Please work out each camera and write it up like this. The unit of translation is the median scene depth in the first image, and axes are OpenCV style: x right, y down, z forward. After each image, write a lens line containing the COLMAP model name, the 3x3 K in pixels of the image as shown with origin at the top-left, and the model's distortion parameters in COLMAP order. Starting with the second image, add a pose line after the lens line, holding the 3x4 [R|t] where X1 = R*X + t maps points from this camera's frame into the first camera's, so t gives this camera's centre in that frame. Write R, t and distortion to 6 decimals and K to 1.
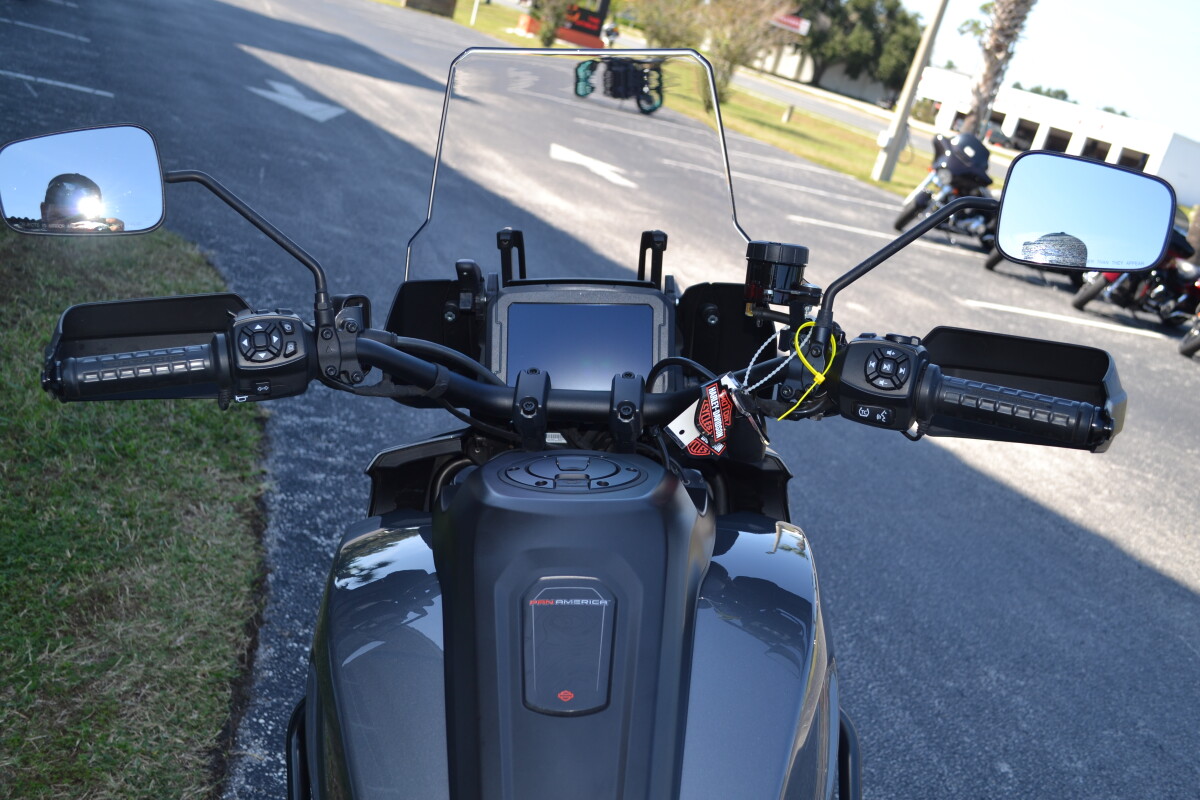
lens RADIAL K [[1122.9, 0, 602.3], [0, 1122.9, 391.8], [0, 0, 1]] dist [-0.083051, 0.013587]
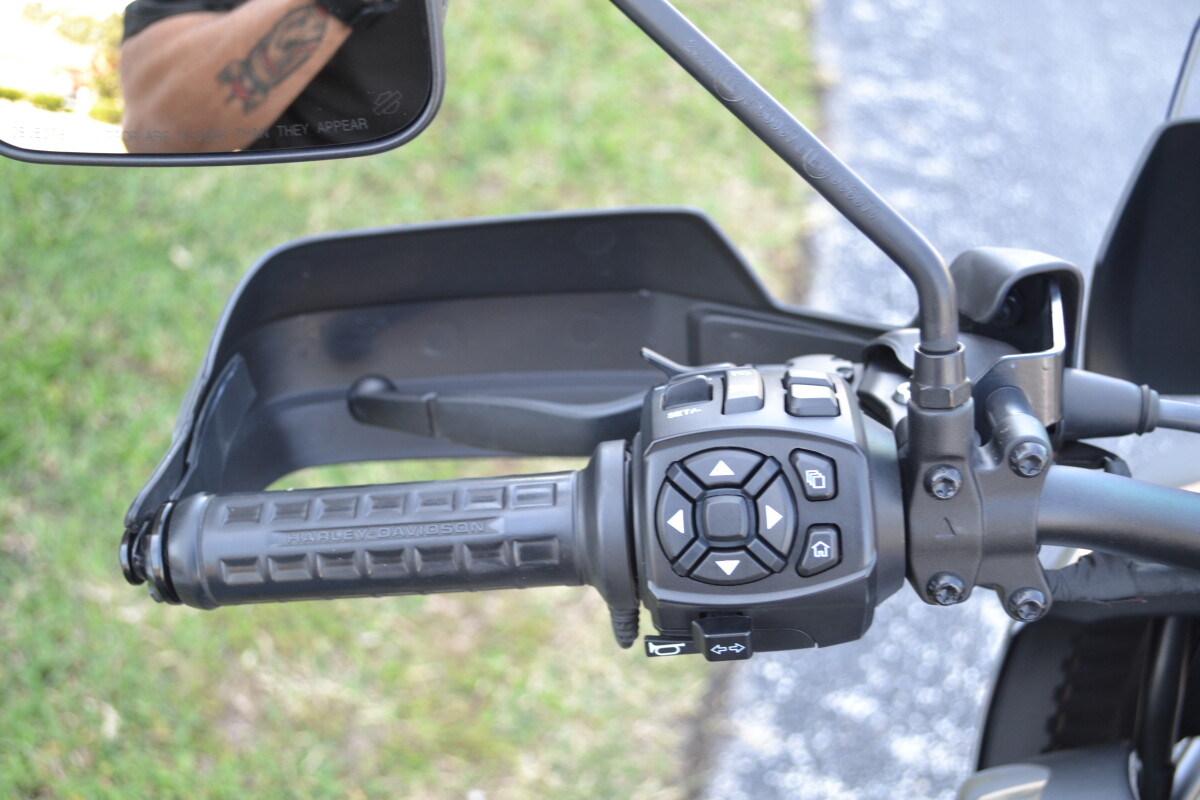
lens RADIAL K [[1501.9, 0, 600.0], [0, 1501.9, 400.0], [0, 0, 1]] dist [-0.088963, -0.017010]
pose [[0.900348, 0.149178, -0.408803, -0.014156], [-0.020623, 0.952978, 0.302336, -0.016122], [0.434682, -0.263776, 0.861088, 0.051834]]
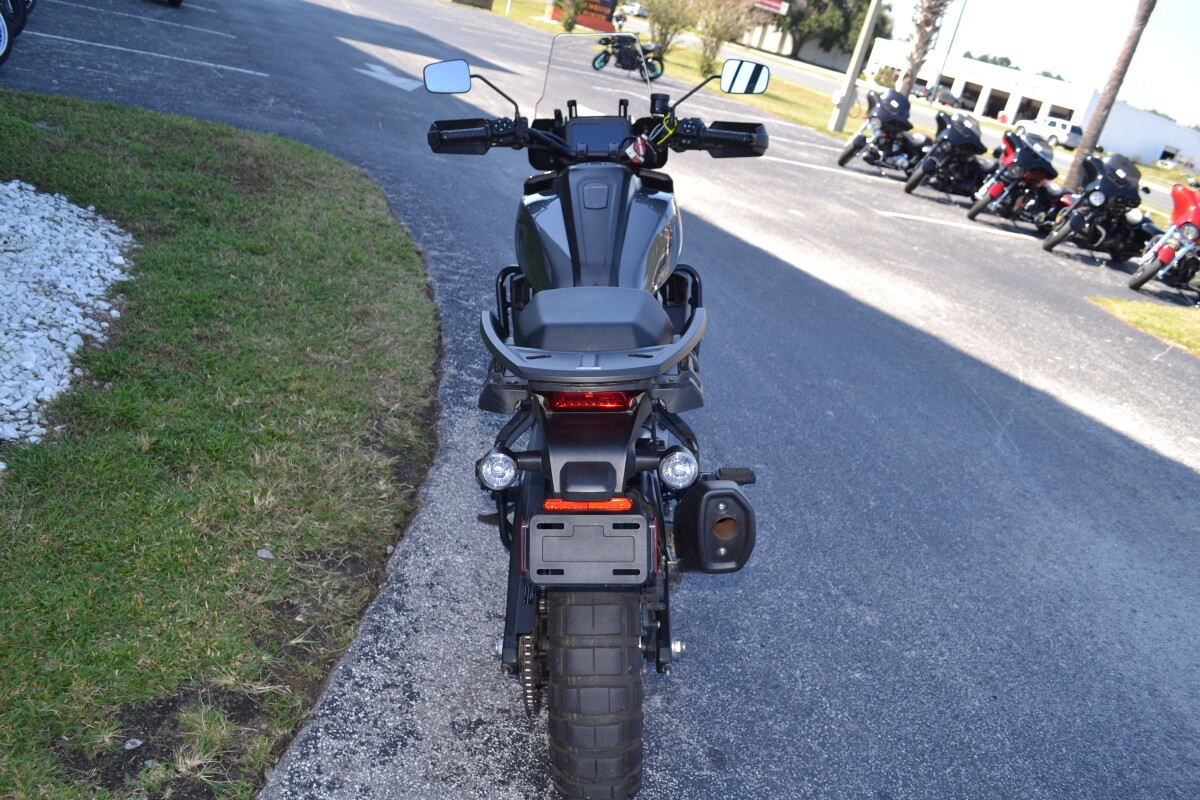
lens RADIAL K [[958.9, 0, 600.0], [0, 958.9, 400.0], [0, 0, 1]] dist [-0.089650, -0.003990]
pose [[0.999495, -0.020987, -0.023876, 0.002801], [0.022675, 0.997092, 0.072752, 0.042957], [0.022280, -0.073257, 0.997064, -0.140922]]
